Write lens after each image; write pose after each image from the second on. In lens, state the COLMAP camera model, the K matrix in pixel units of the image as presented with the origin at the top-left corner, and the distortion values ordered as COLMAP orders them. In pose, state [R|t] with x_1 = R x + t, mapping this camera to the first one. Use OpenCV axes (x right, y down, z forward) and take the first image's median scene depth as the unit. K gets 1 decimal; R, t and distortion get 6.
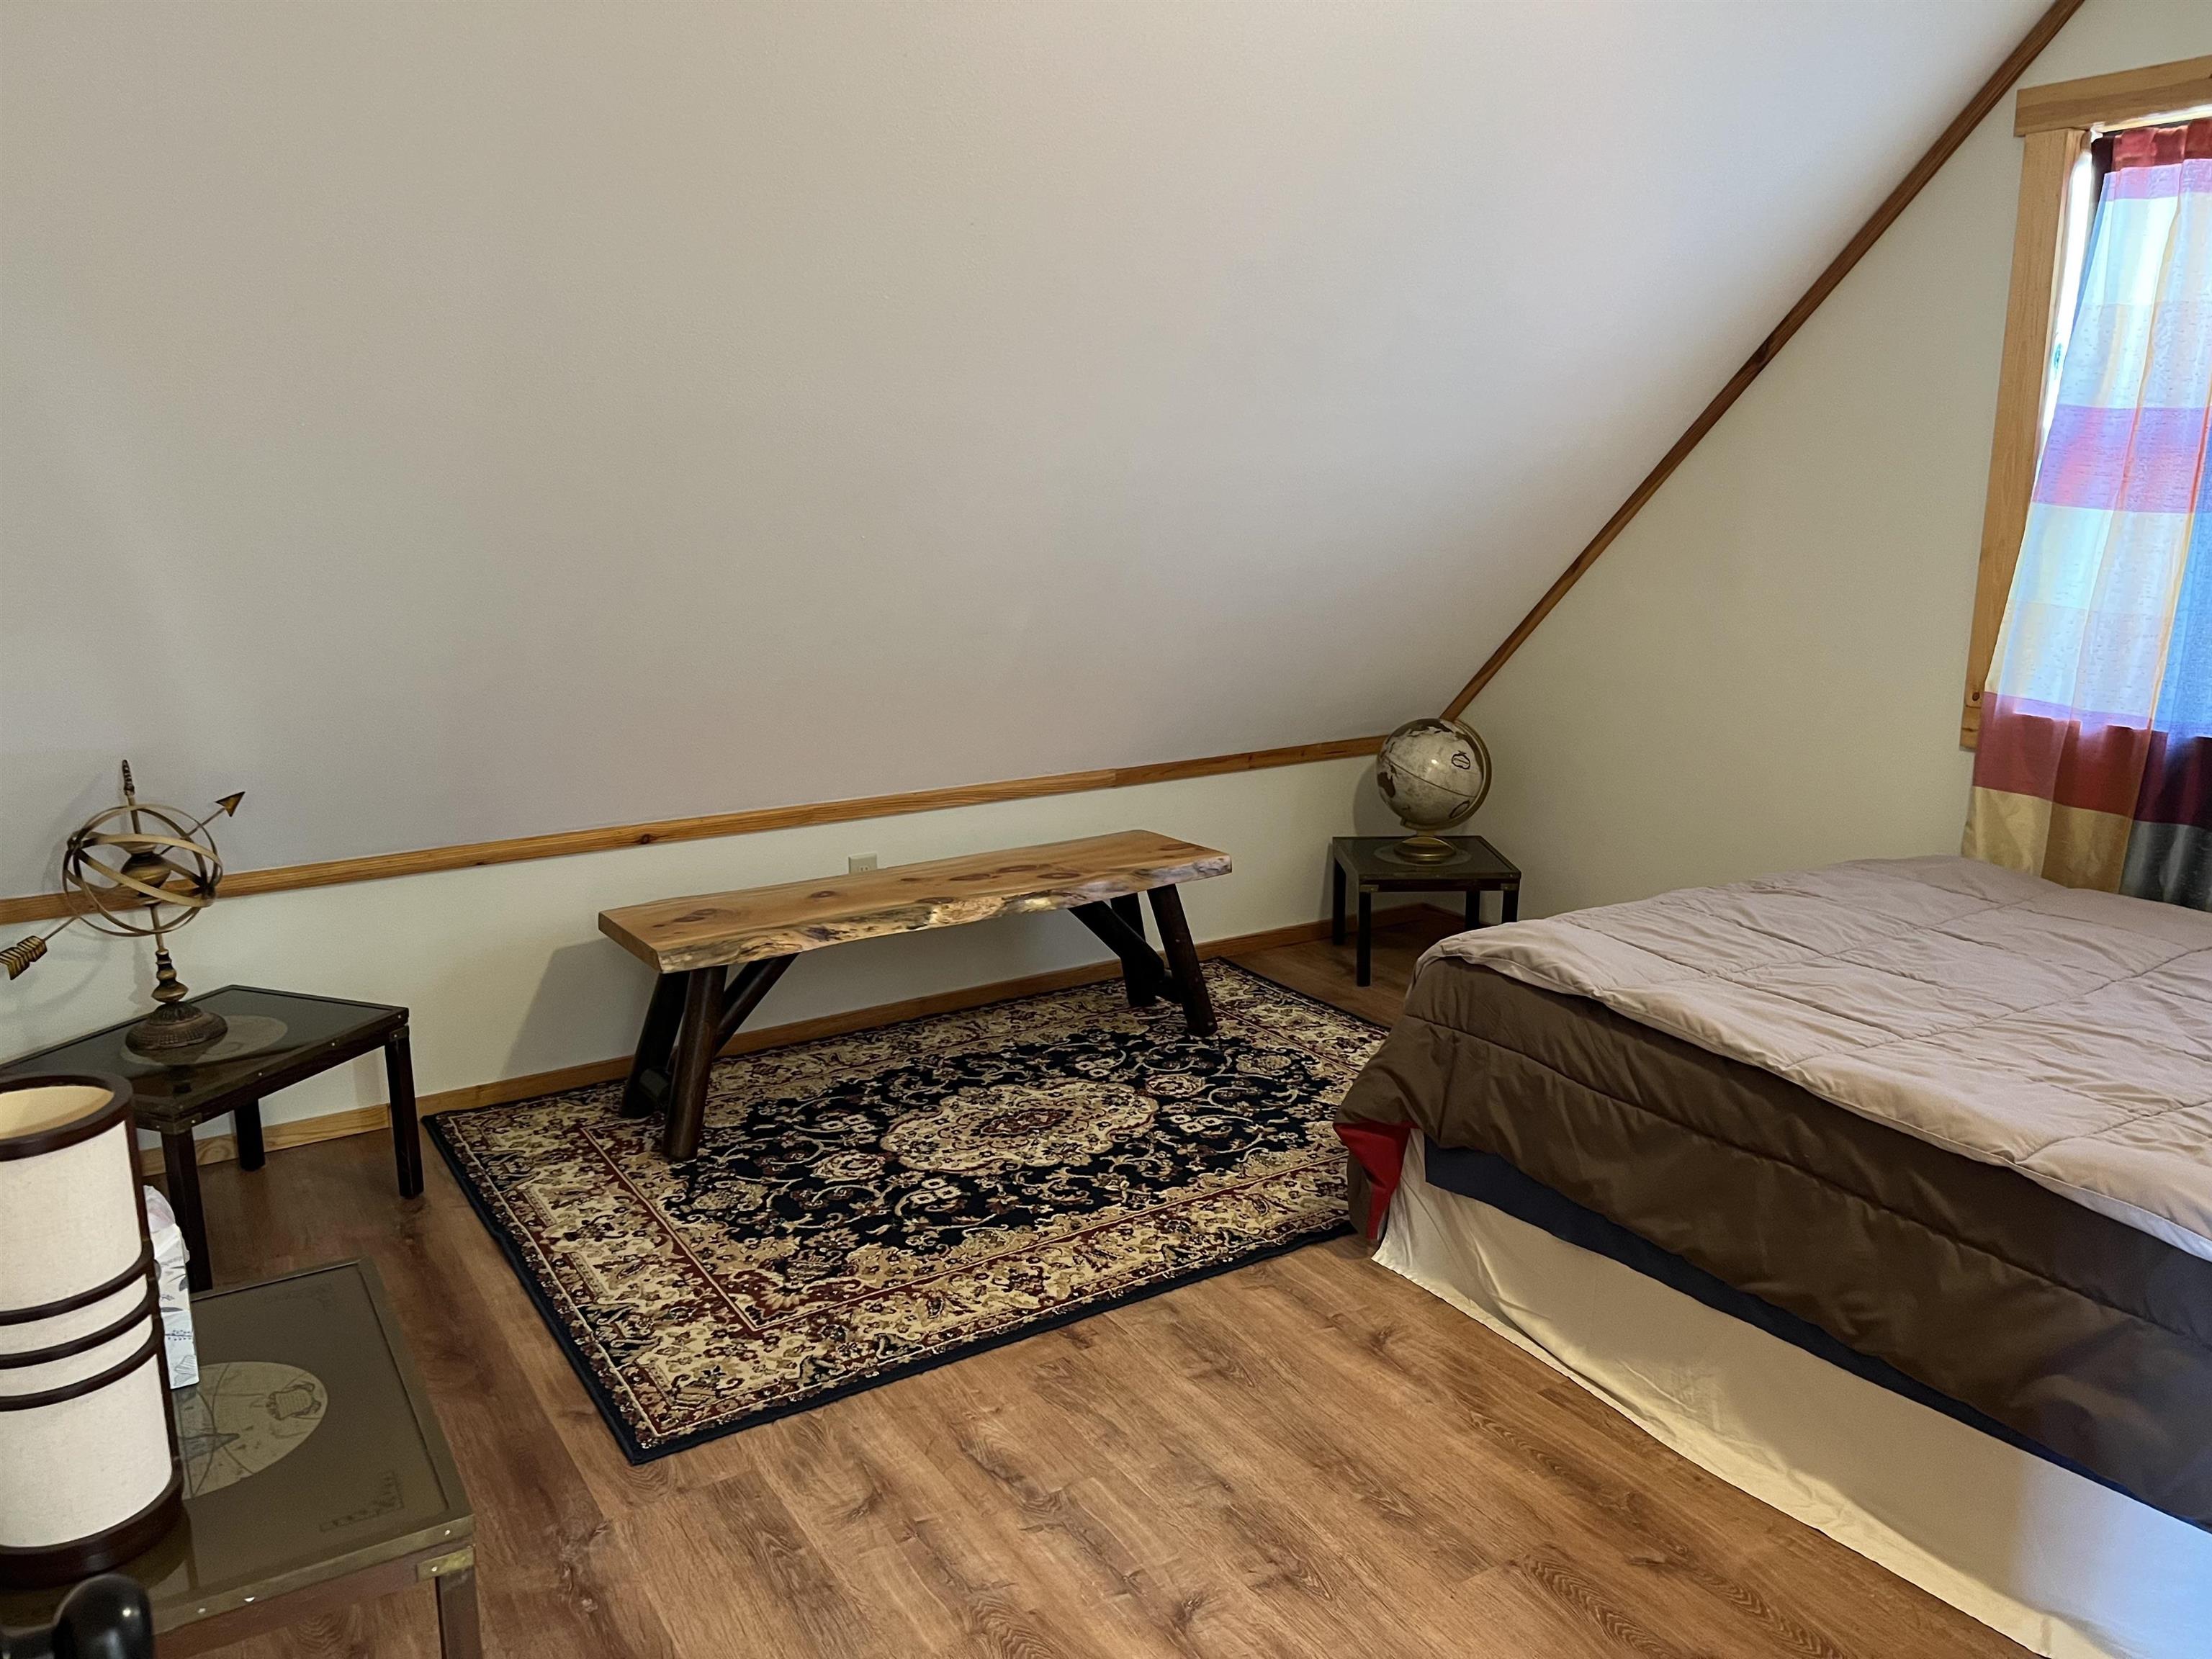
lens RADIAL K [[1675.6, 0, 1106.0], [0, 1675.6, 829.5], [0, 0, 1]] dist [0.044213, -0.007876]
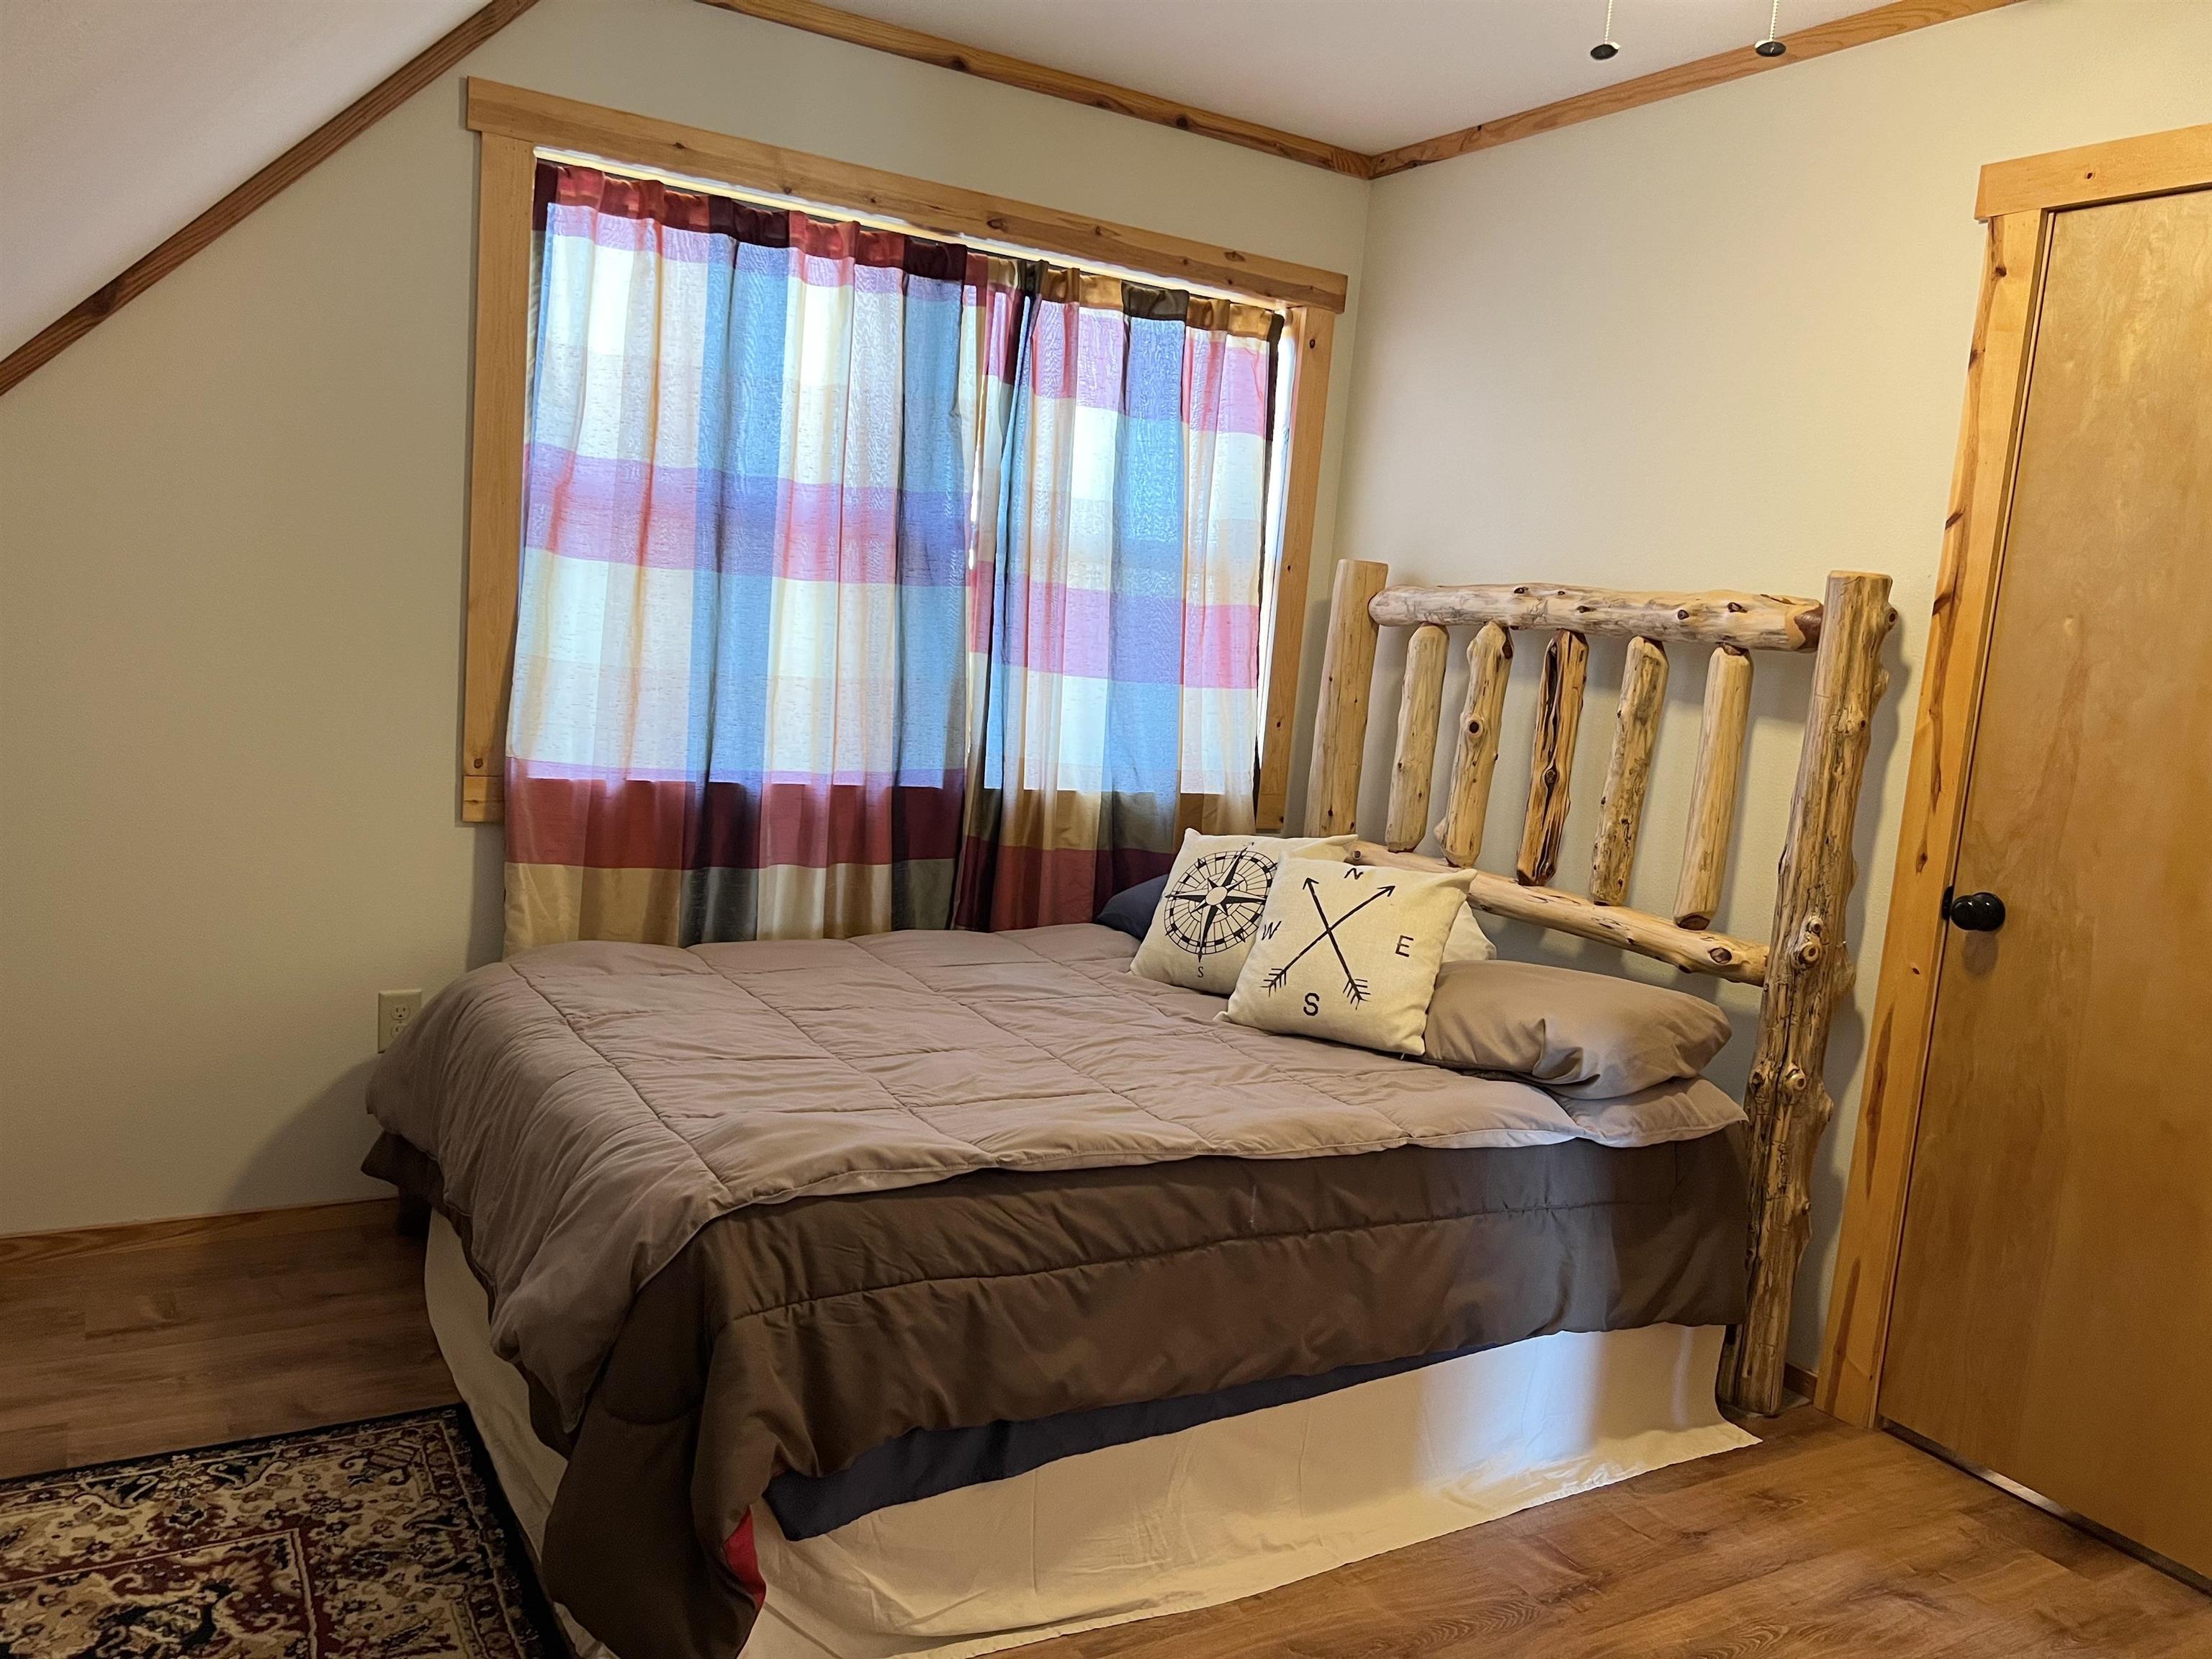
lens RADIAL K [[1675.6, 0, 1106.0], [0, 1675.6, 829.5], [0, 0, 1]] dist [0.044213, -0.007876]
pose [[0.032233, -0.125068, 0.991624, -0.451355], [0.136756, 0.983361, 0.119581, -0.137082], [-0.990080, 0.131756, 0.048800, 0.837894]]
